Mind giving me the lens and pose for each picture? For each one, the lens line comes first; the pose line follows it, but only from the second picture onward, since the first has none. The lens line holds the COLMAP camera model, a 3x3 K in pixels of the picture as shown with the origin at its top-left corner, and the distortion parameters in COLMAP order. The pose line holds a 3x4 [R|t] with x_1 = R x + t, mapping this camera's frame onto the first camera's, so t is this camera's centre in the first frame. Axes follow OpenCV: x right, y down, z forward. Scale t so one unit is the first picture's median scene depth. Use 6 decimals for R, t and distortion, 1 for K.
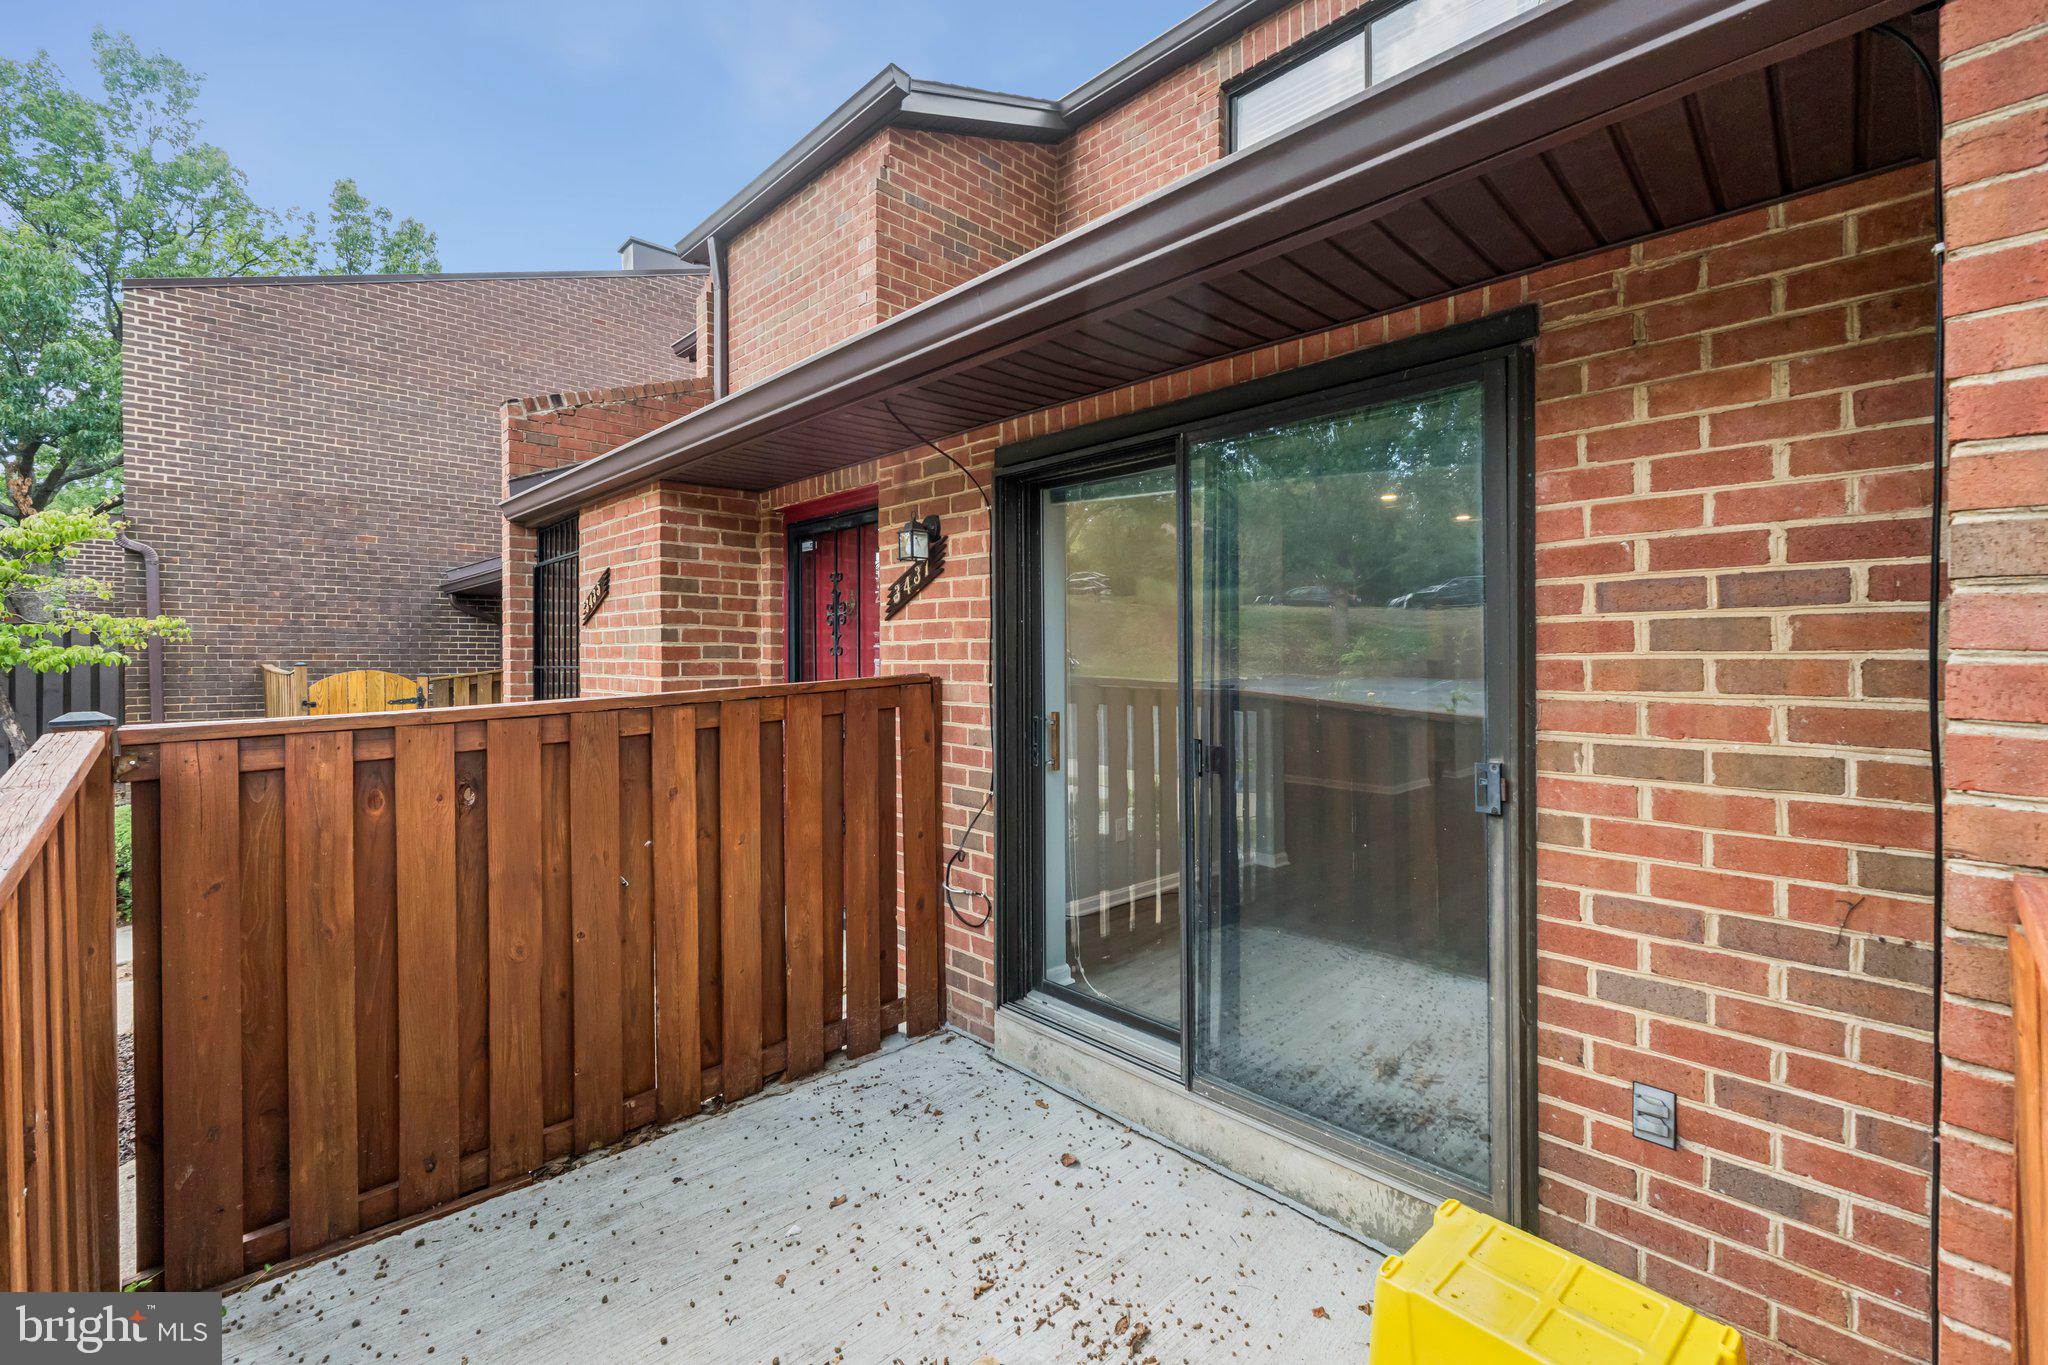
lens RADIAL K [[871.0, 0, 1026.6], [0, 871.0, 668.1], [0, 0, 1]] dist [-0.010169, 0.000193]
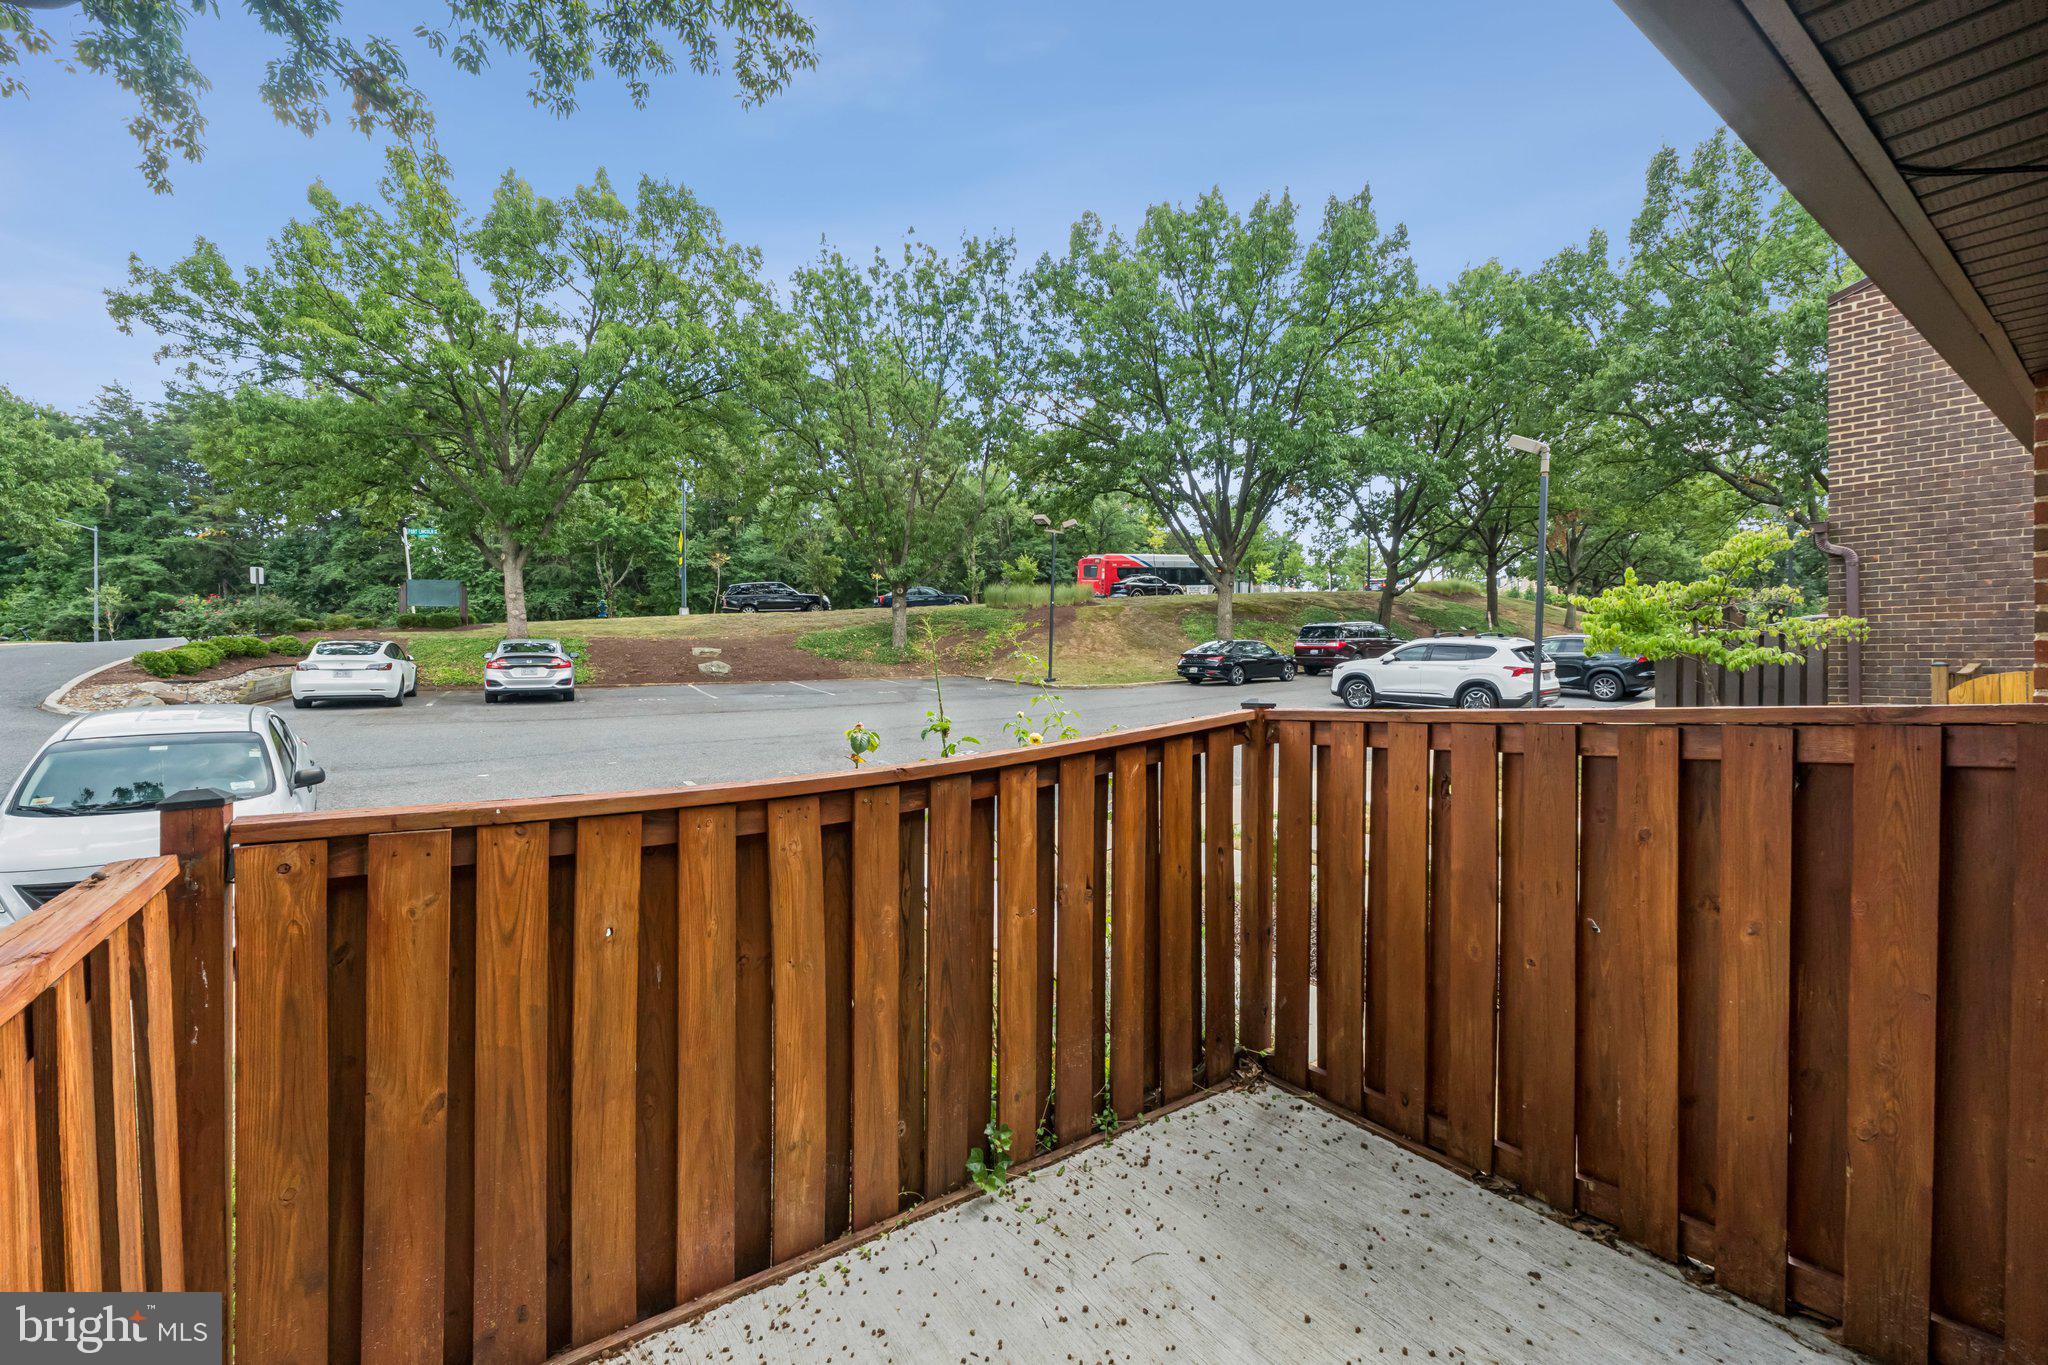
lens RADIAL K [[871.0, 0, 1022.3], [0, 871.0, 684.5], [0, 0, 1]] dist [-0.010169, 0.000193]
pose [[-0.148268, 0.024168, -0.988652, 0.143452], [-0.000680, 0.999699, 0.024540, -0.003976], [0.988947, 0.004311, -0.148207, 0.177705]]
